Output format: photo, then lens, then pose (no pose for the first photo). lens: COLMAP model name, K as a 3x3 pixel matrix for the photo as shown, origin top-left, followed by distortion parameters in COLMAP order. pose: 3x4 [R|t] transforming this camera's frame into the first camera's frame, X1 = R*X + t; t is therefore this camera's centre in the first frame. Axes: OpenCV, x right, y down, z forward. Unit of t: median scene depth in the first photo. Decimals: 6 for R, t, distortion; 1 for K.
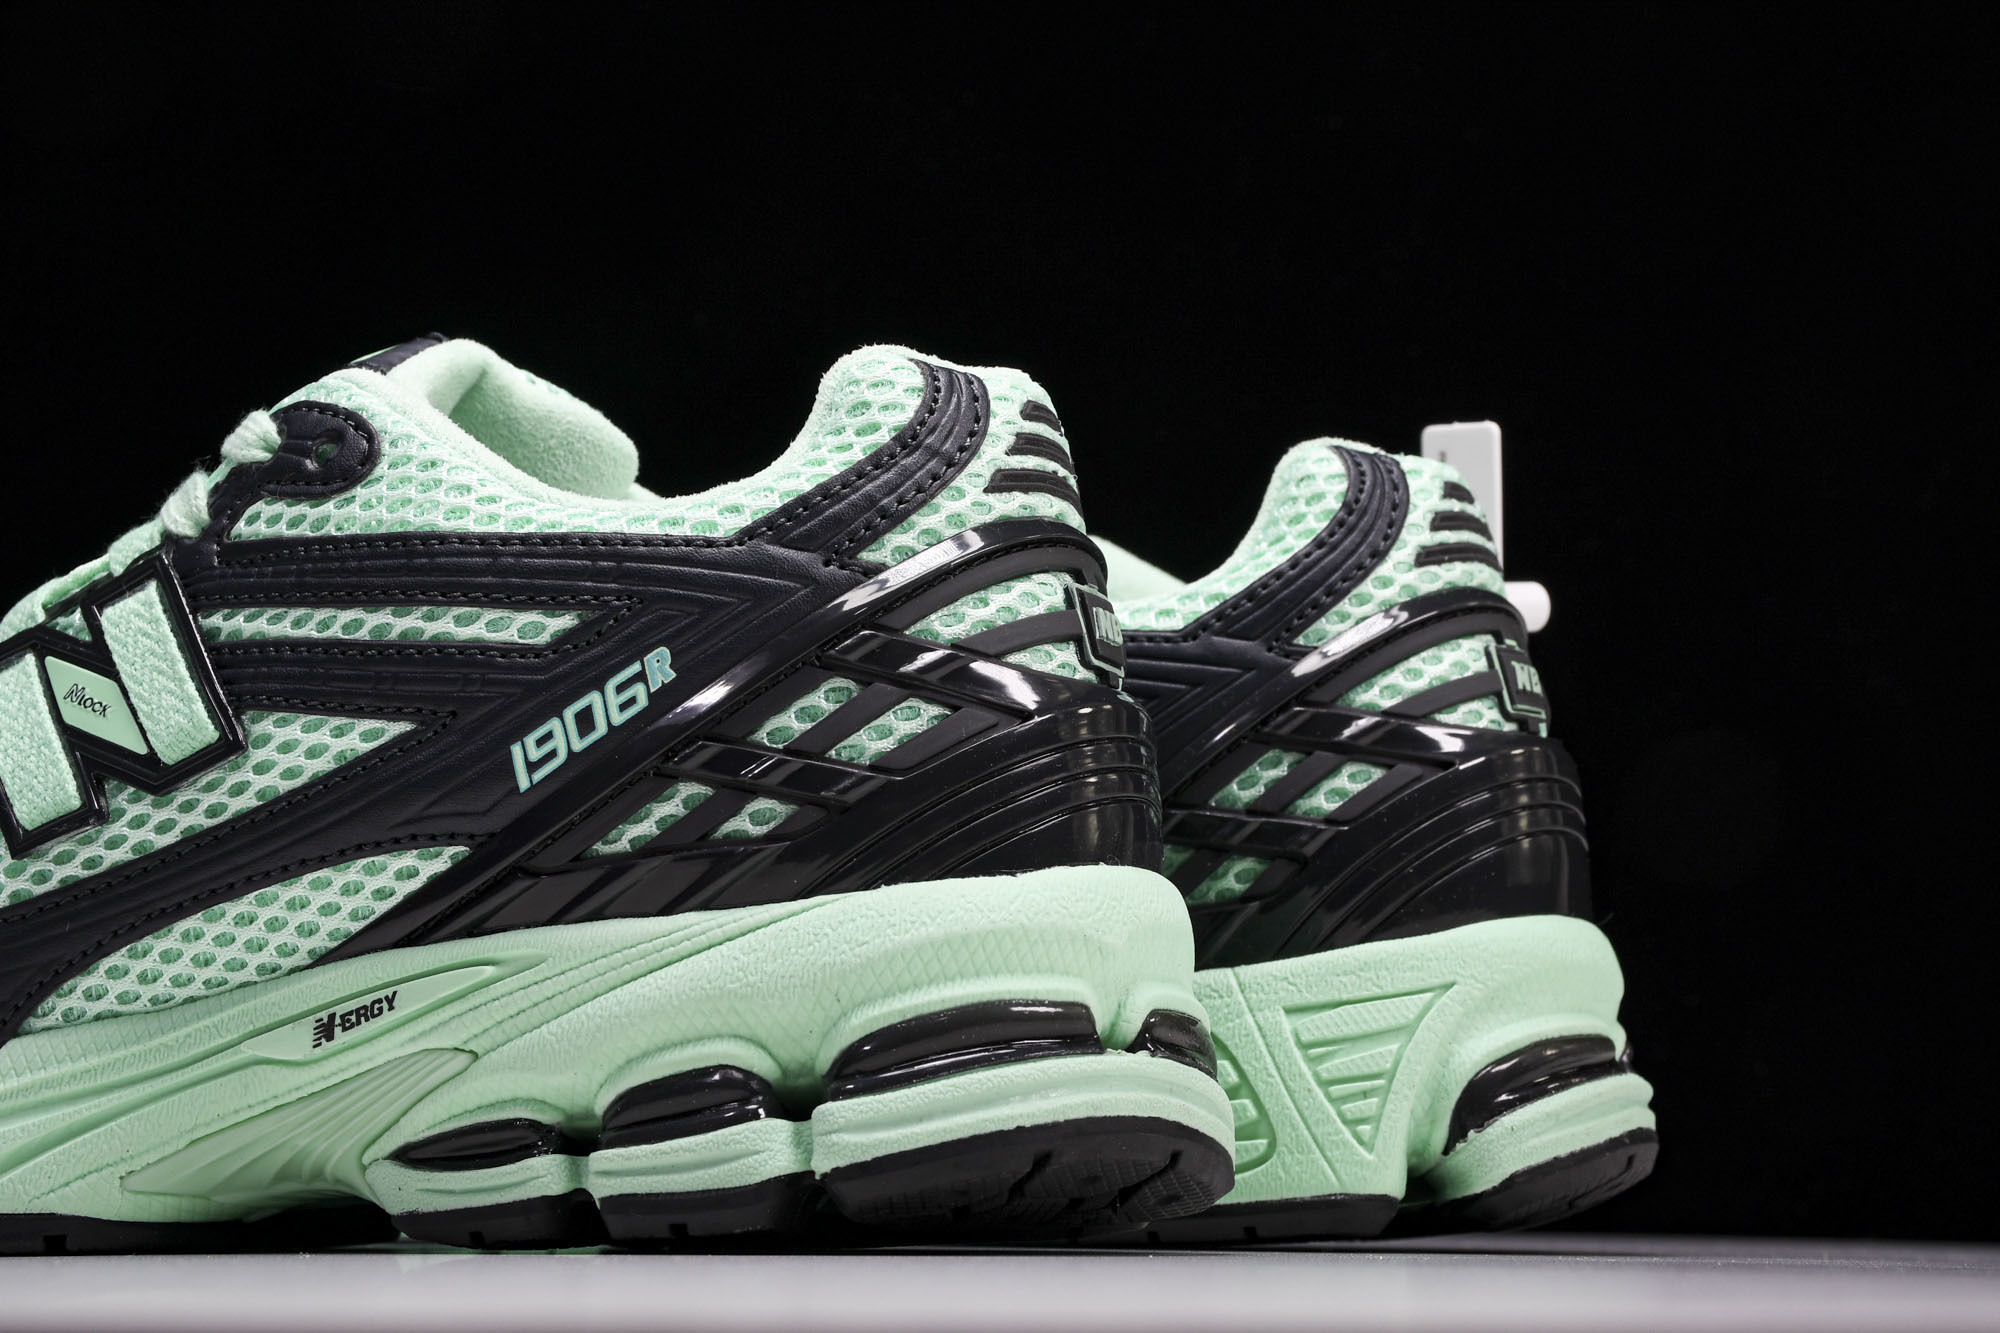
lens RADIAL K [[3763.2, 0, 1006.0], [0, 3763.2, 678.4], [0, 0, 1]] dist [0.163127, 0.000000]
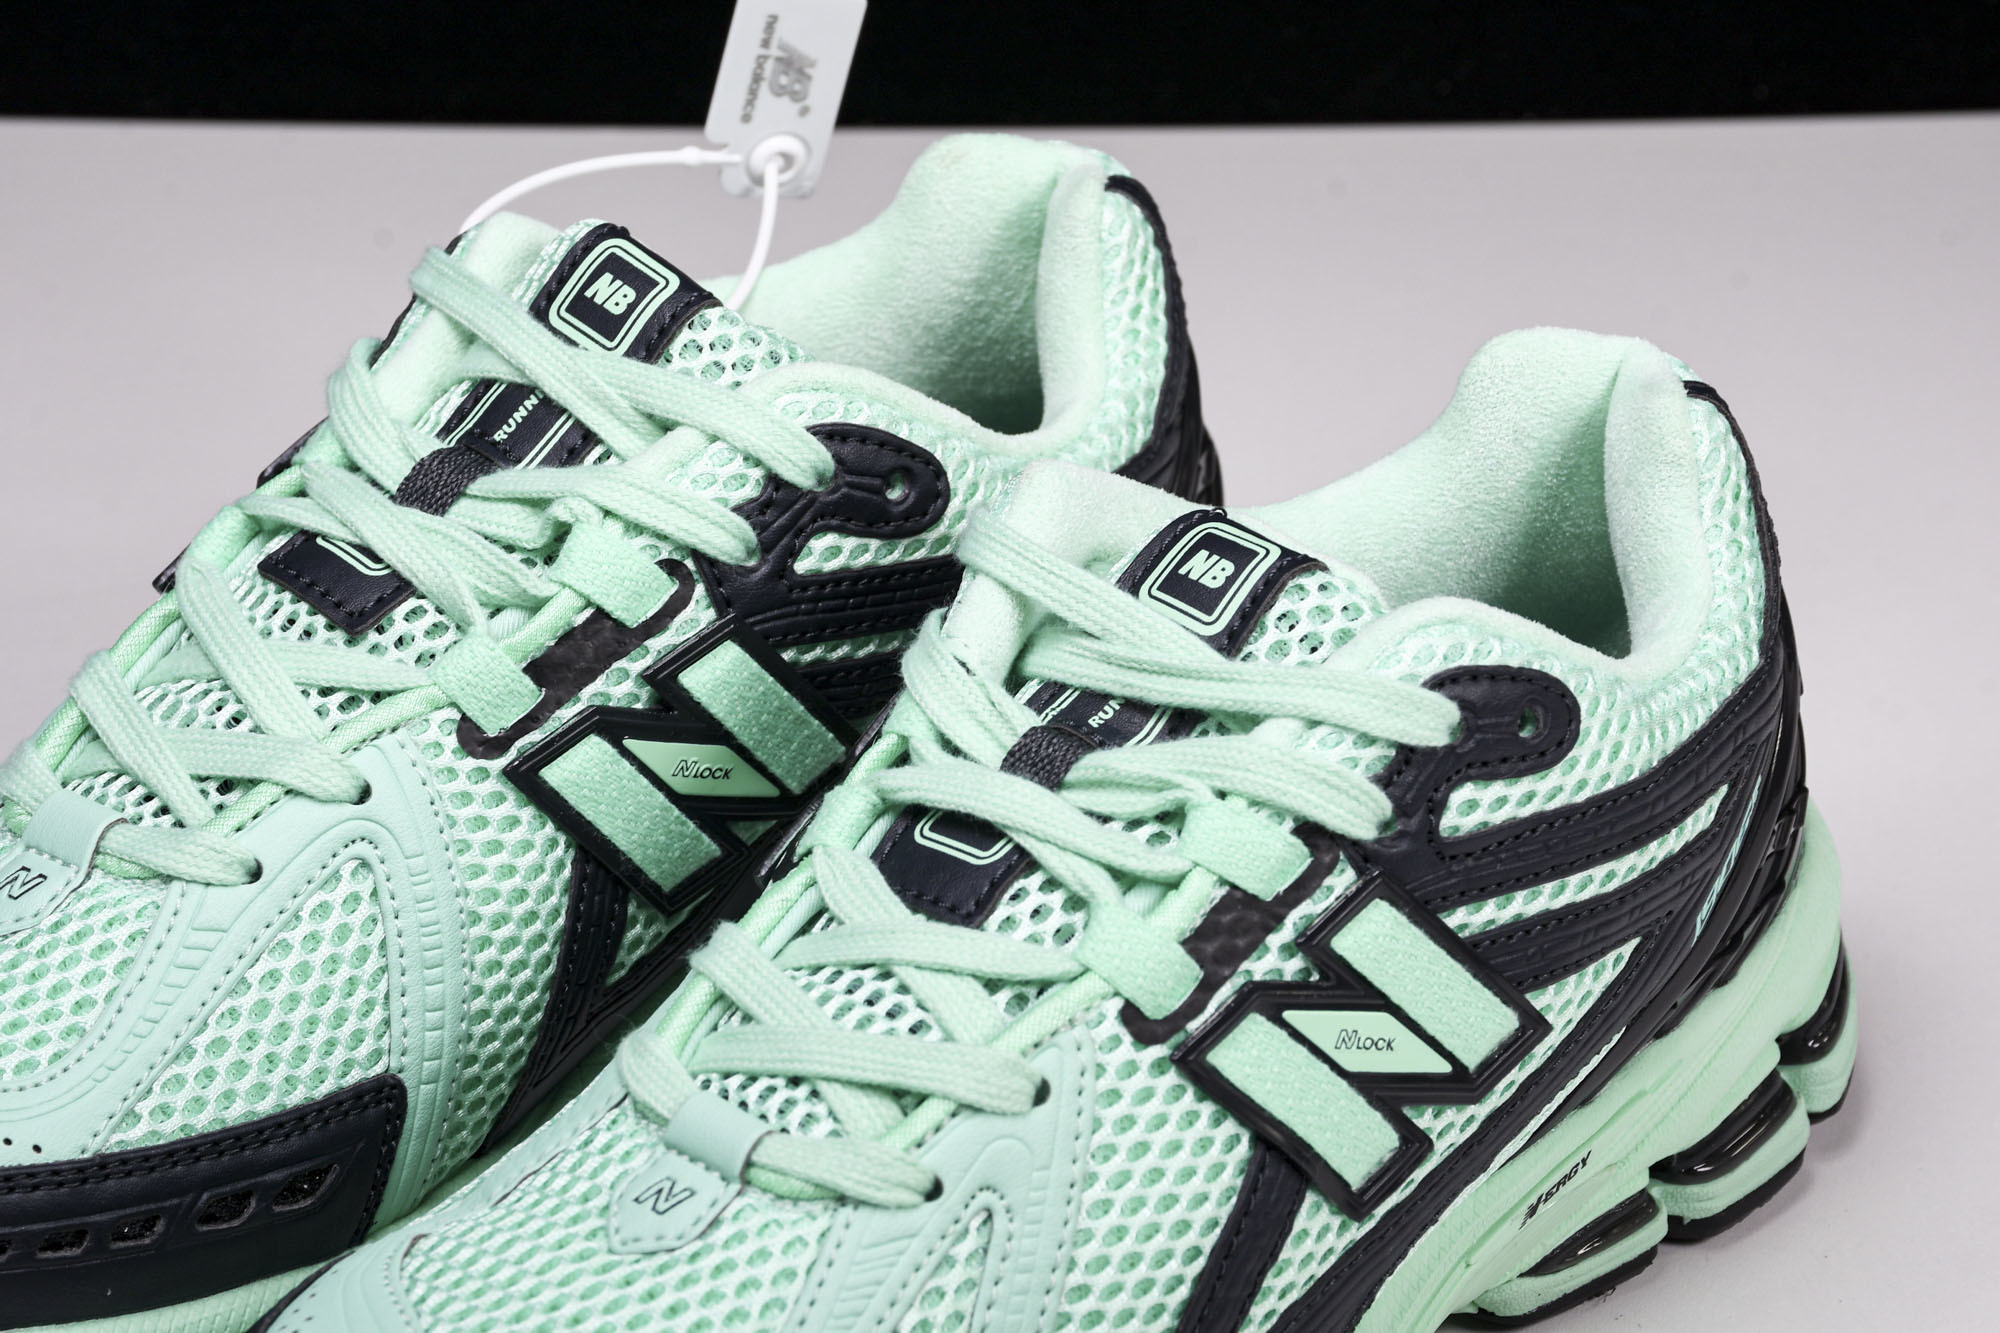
lens RADIAL K [[6027.2, 0, 970.8], [0, 6027.2, 694.1], [0, 0, 1]] dist [0.759881, 0.000000]
pose [[0.262866, -0.465560, 0.845077, -1.593923], [-0.154239, 0.844339, 0.513130, -0.877717], [-0.952424, -0.265228, 0.150140, 0.938197]]
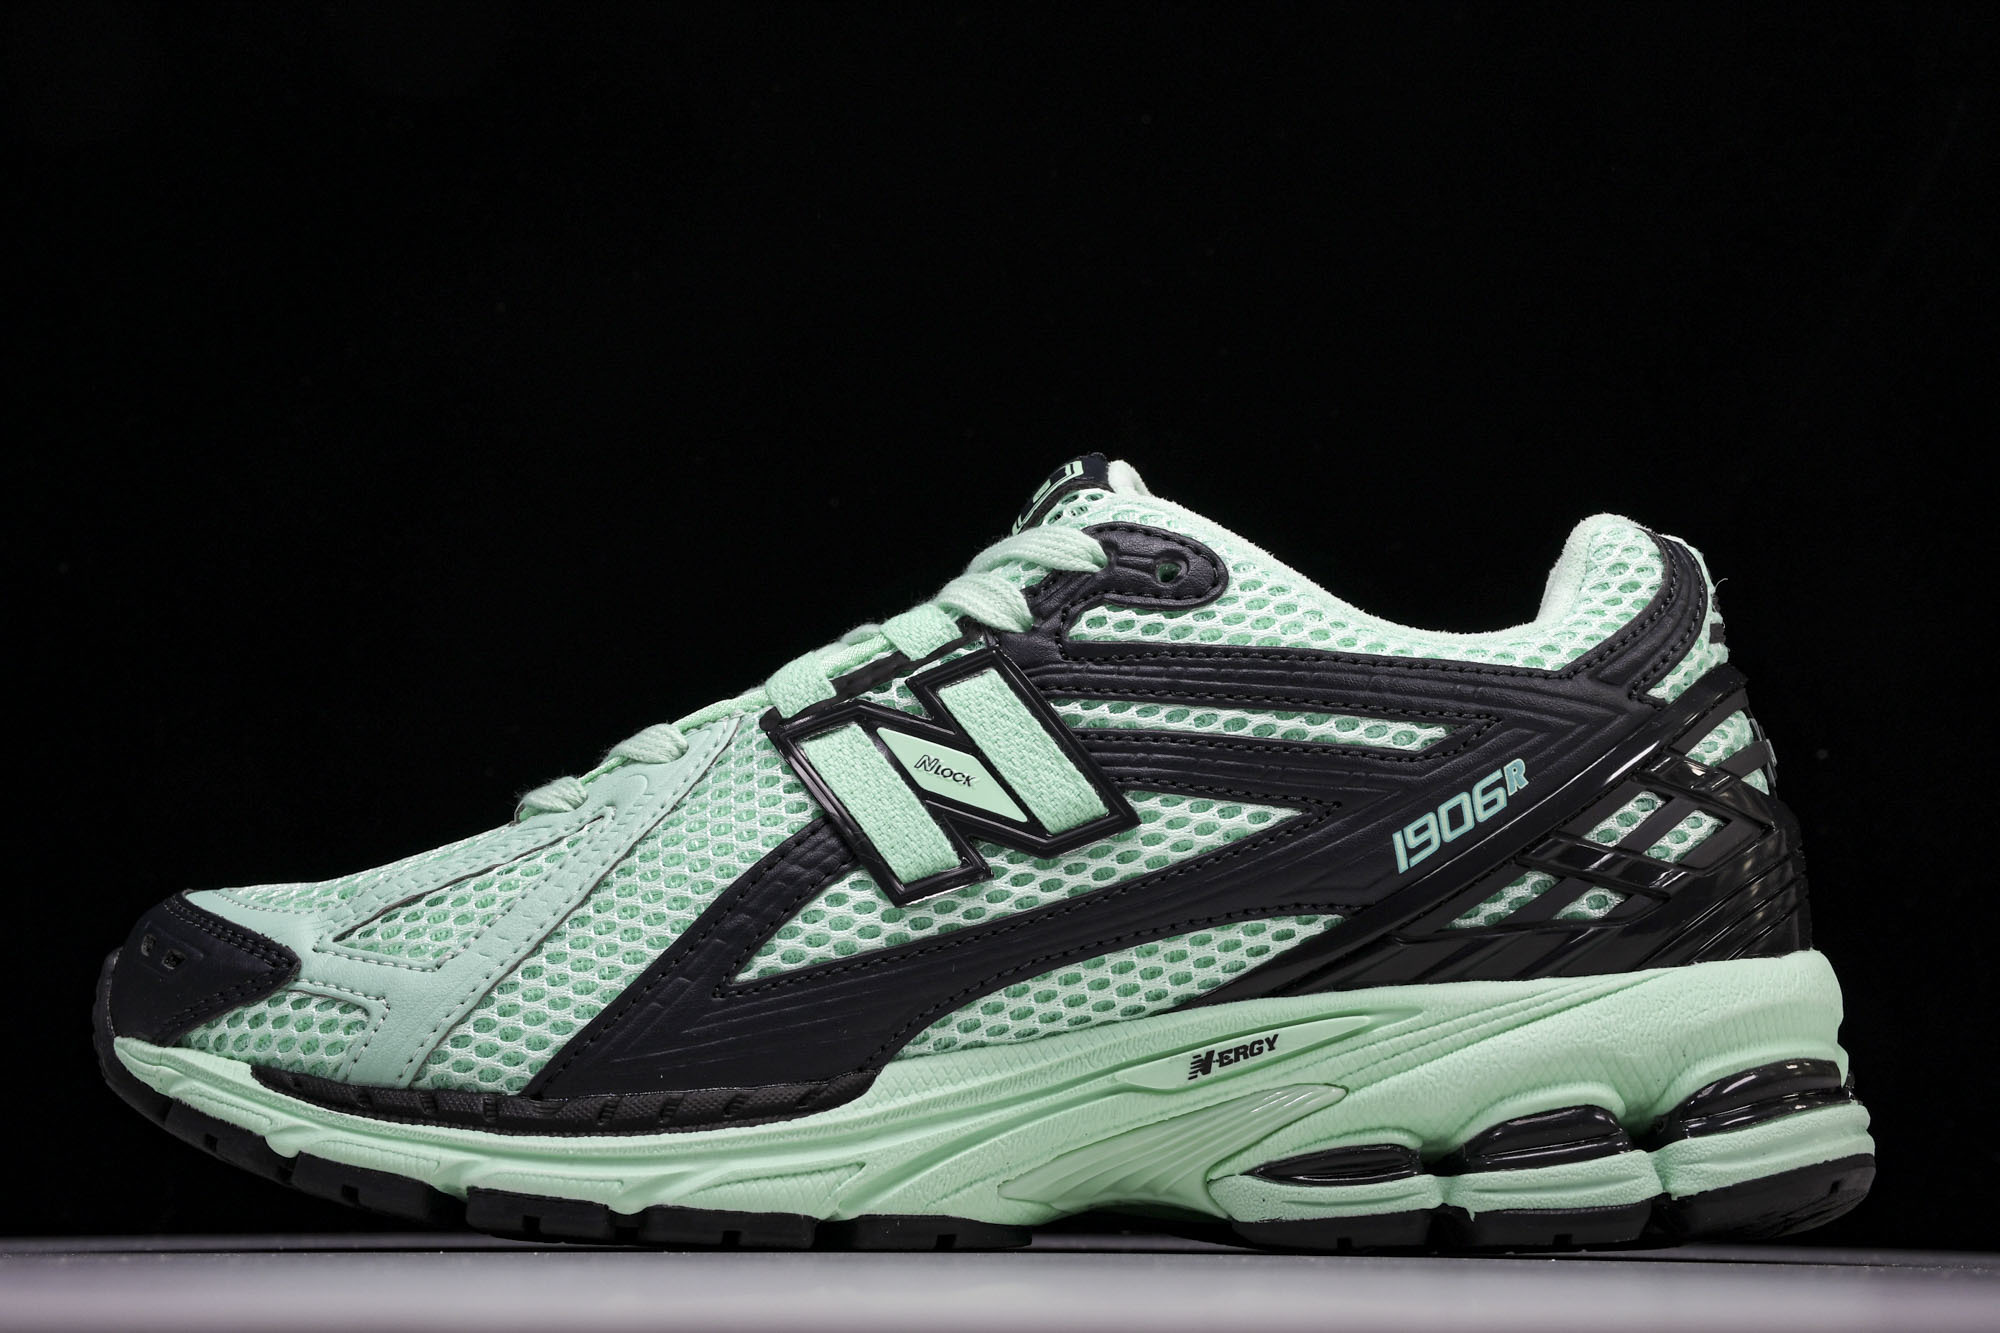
lens RADIAL K [[3763.2, 0, 985.4], [0, 3763.2, 656.5], [0, 0, 1]] dist [0.163127, 0.000000]
pose [[0.932402, 0.056029, 0.357052, -0.675937], [-0.056207, 0.998370, -0.009887, -0.019269], [-0.357025, -0.010850, 0.934032, -0.077293]]
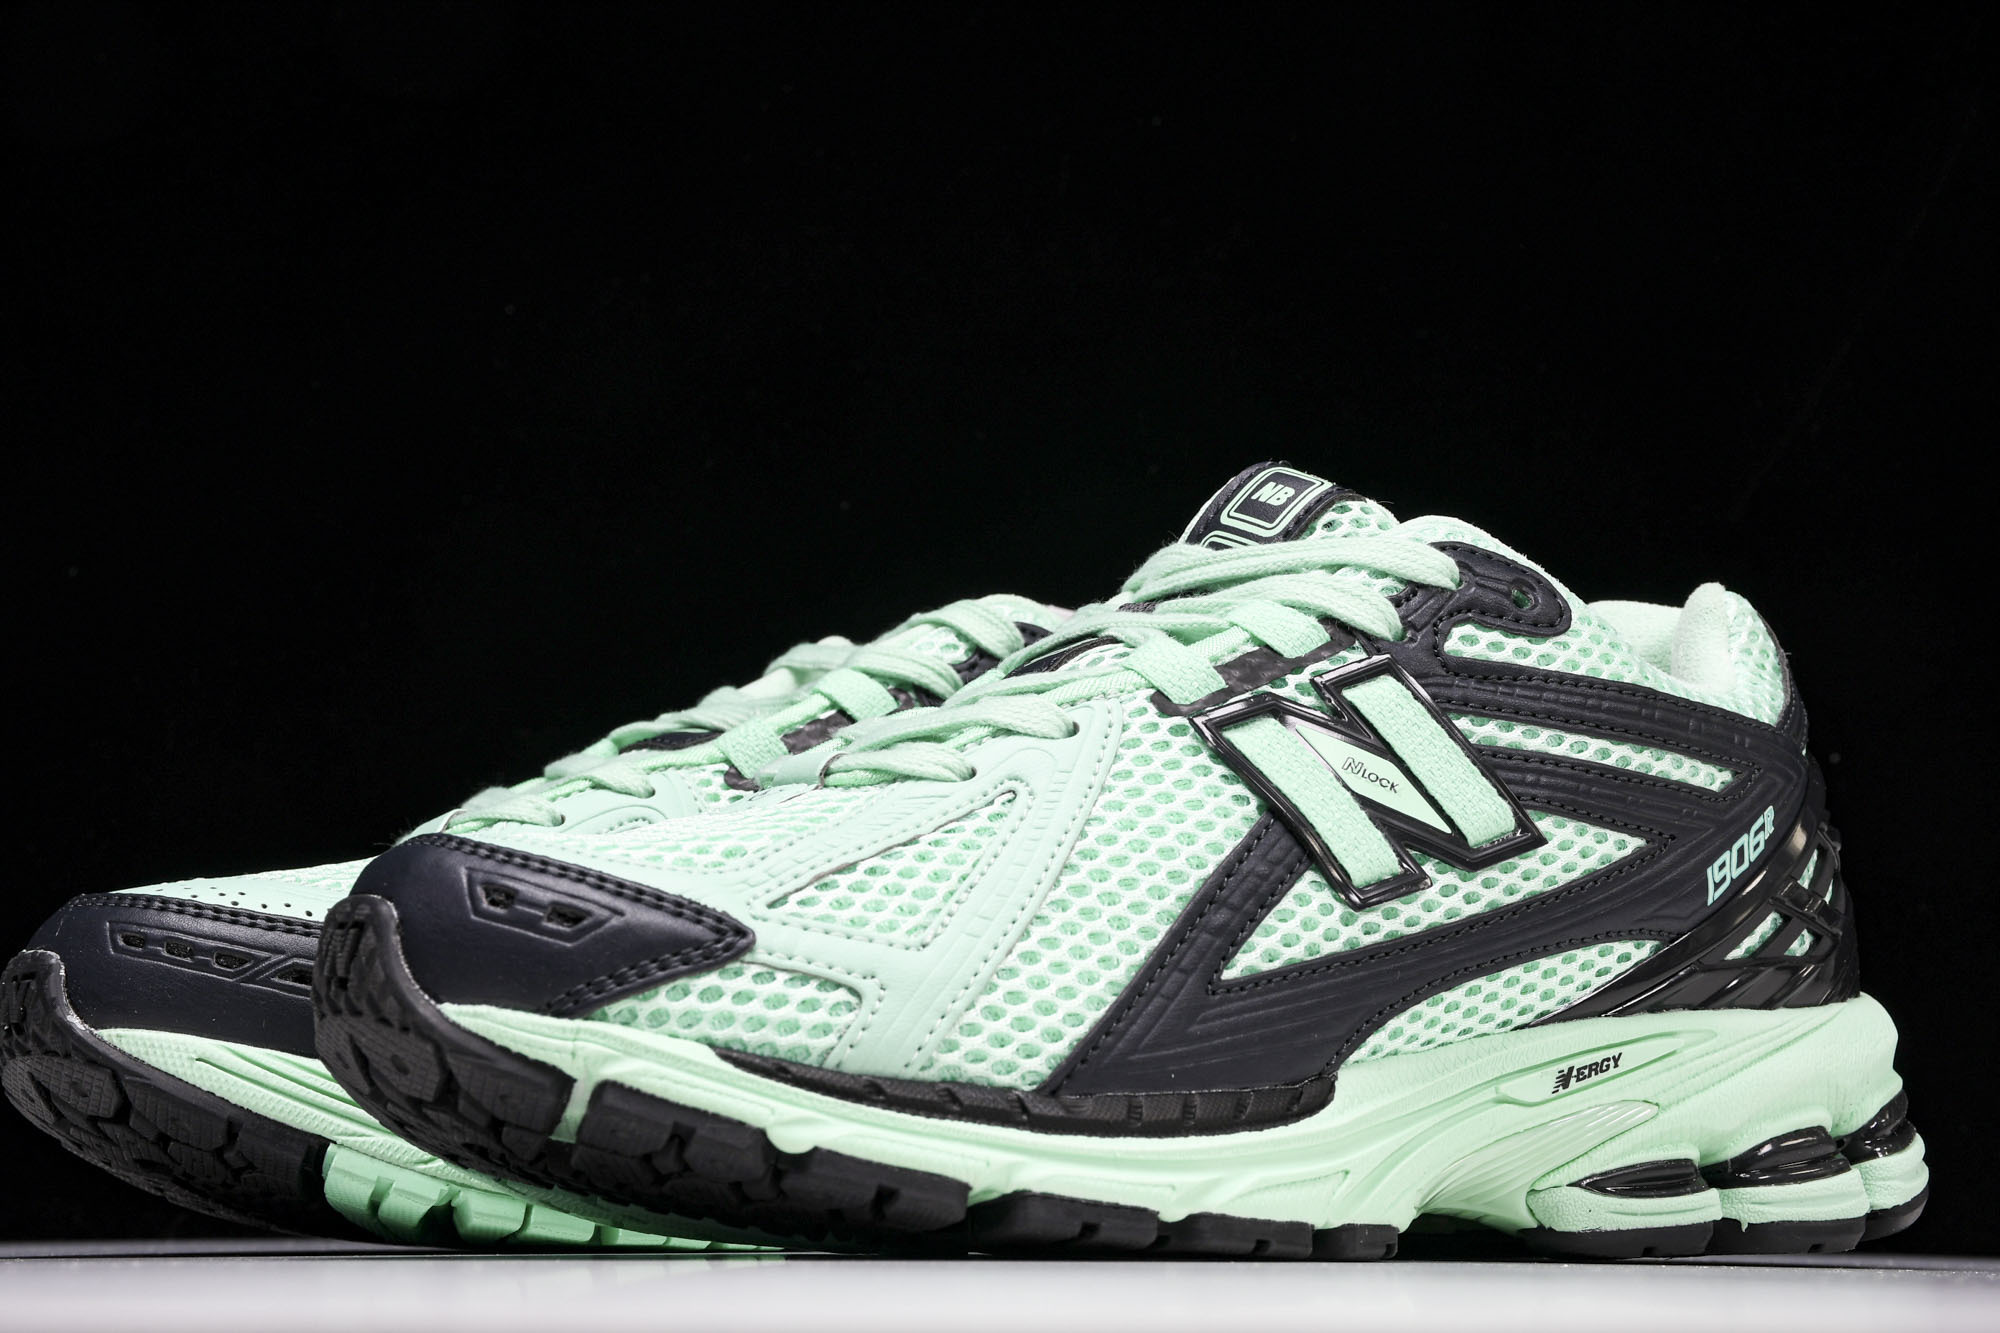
lens RADIAL K [[3763.2, 0, 987.4], [0, 3763.2, 643.9], [0, 0, 1]] dist [0.163127, 0.000000]
pose [[0.489904, 0.131412, 0.861815, -1.353051], [-0.138527, 0.987748, -0.071867, 0.067960], [-0.860700, -0.084177, 0.502105, 0.561369]]
